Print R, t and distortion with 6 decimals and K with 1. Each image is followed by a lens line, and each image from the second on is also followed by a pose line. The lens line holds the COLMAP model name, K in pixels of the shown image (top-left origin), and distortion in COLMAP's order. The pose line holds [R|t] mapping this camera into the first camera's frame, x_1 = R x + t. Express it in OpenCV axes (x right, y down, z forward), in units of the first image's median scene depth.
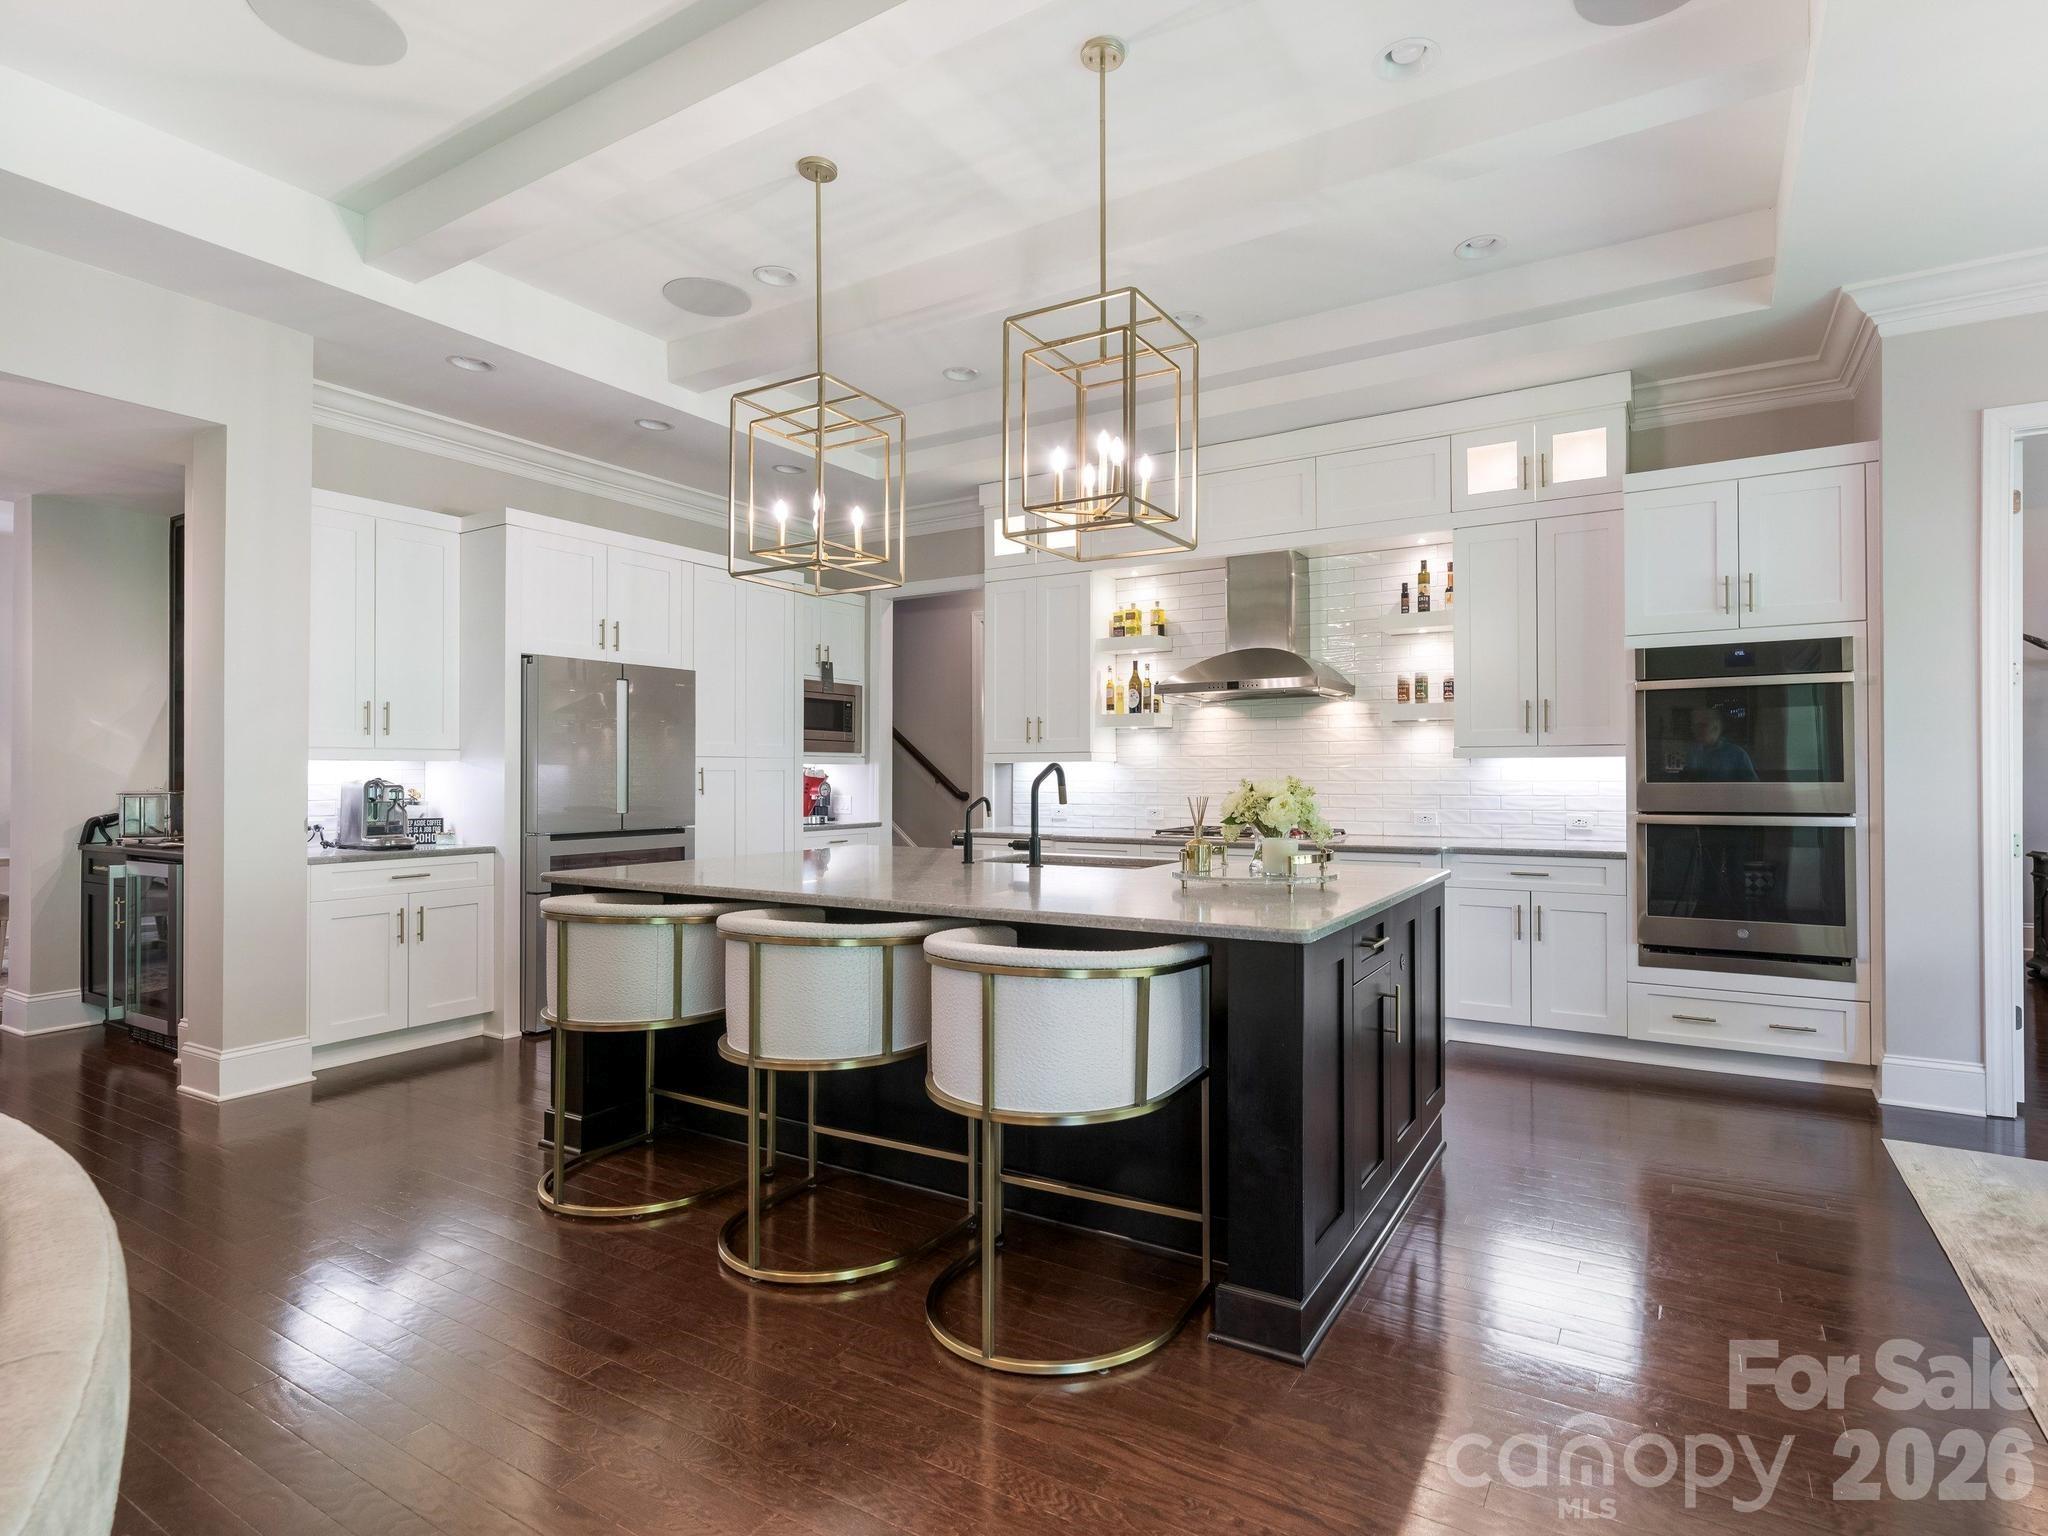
lens RADIAL K [[1058.6, 0, 1024.0], [0, 1058.6, 768.0], [0, 0, 1]] dist [-0.000213, -0.000616]
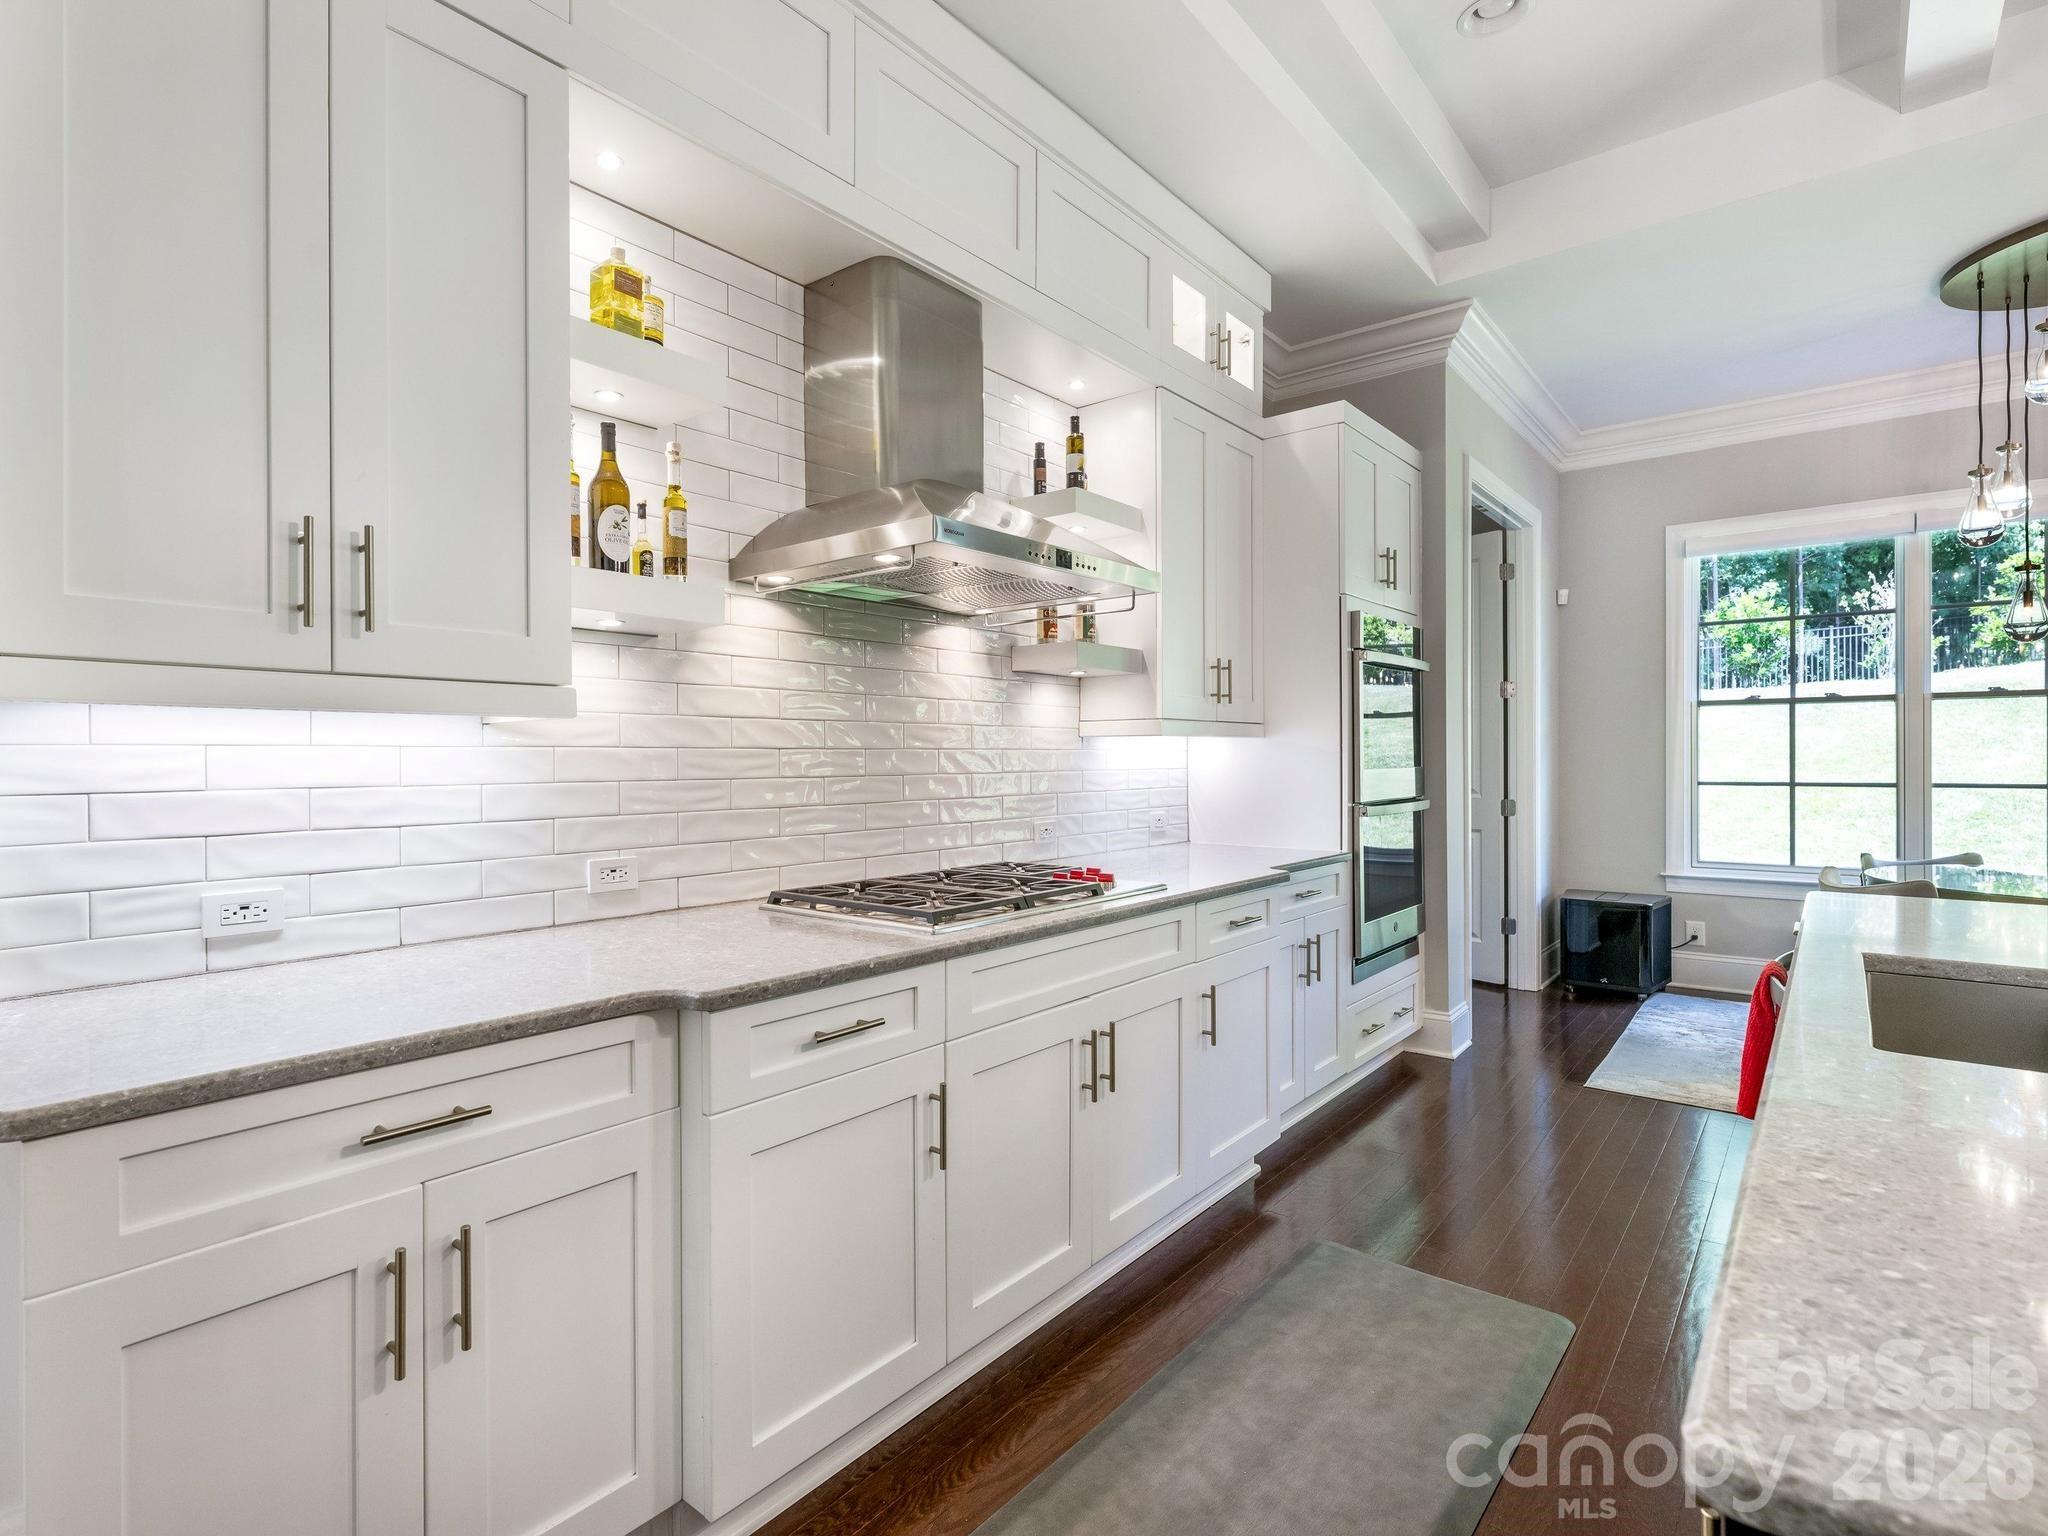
lens RADIAL K [[1058.6, 0, 1024.0], [0, 1058.6, 768.0], [0, 0, 1]] dist [-0.000213, -0.000616]
pose [[0.111841, -0.006671, 0.993704, -0.242921], [-0.002561, 0.999972, 0.007001, 0.005895], [-0.993723, -0.003328, 0.111821, 0.950194]]
